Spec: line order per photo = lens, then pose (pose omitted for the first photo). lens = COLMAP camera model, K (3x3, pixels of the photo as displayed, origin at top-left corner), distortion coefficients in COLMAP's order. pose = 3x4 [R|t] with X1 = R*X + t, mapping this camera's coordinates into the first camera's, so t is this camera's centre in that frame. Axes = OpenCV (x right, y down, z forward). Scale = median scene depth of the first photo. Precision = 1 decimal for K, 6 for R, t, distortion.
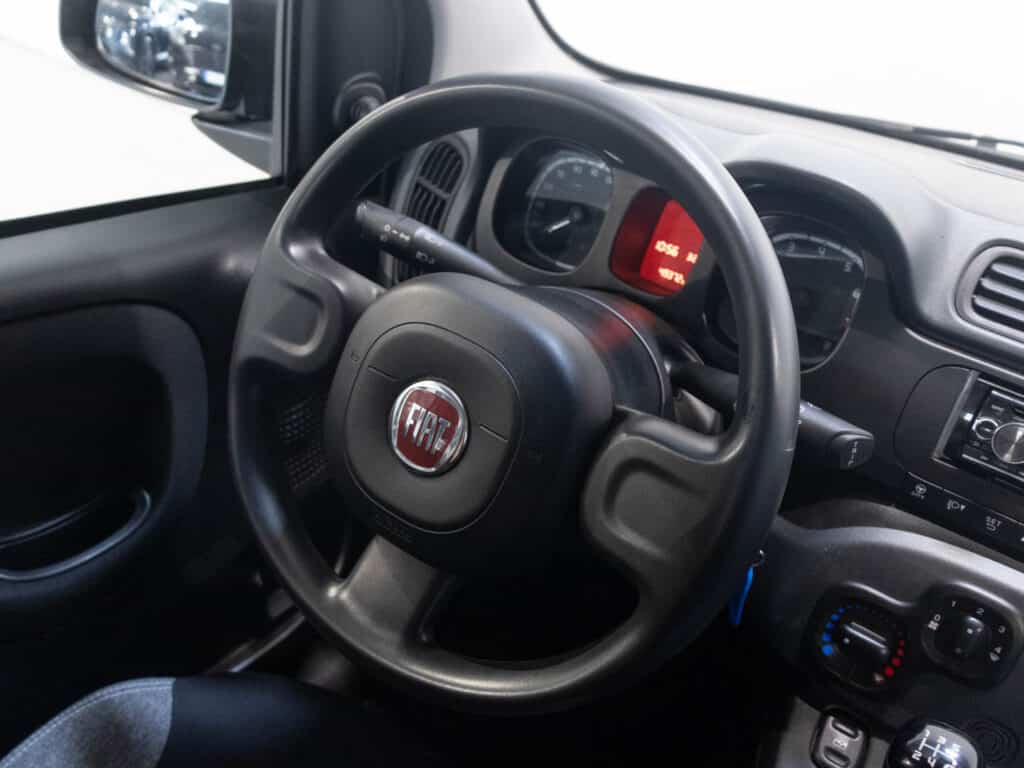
lens RADIAL K [[888.4, 0, 540.5], [0, 888.4, 412.0], [0, 0, 1]] dist [0.008336, 0.004593]
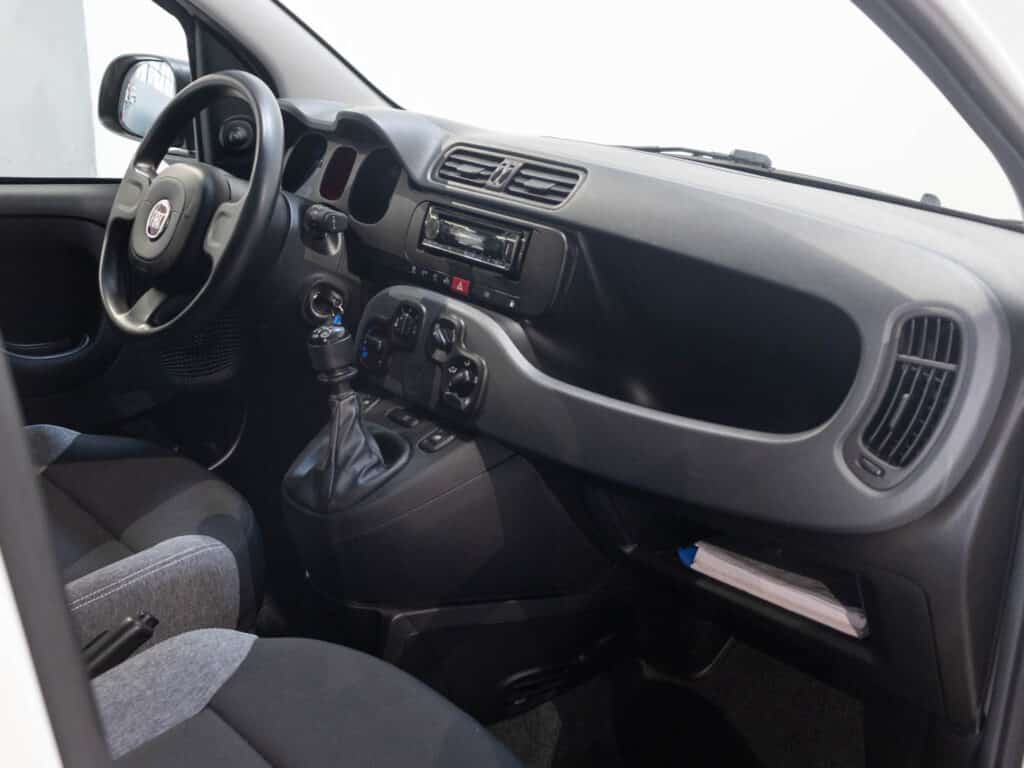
lens RADIAL K [[1116.4, 0, 512.0], [0, 1116.4, 384.0], [0, 0, 1]] dist [0.012650, 0.017071]
pose [[0.965946, 0.002356, -0.258734, 1.277754], [-0.069304, 0.965777, -0.249942, 0.928878], [0.249291, 0.259361, 0.933052, -1.131145]]
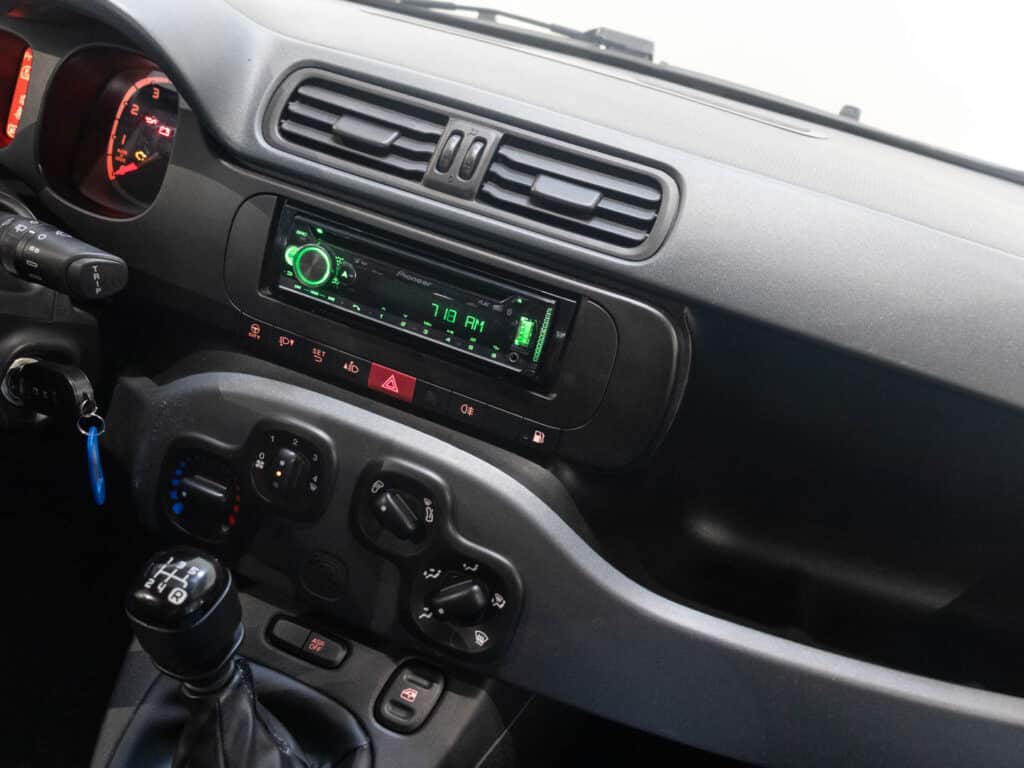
lens RADIAL K [[922.5, 0, 508.5], [0, 922.5, 400.6], [0, 0, 1]] dist [0.004809, 0.000890]
pose [[0.968564, -0.096879, 0.229125, 0.468360], [0.087483, 0.994868, 0.050840, 0.140478], [-0.232875, -0.029197, 0.972068, -0.028416]]
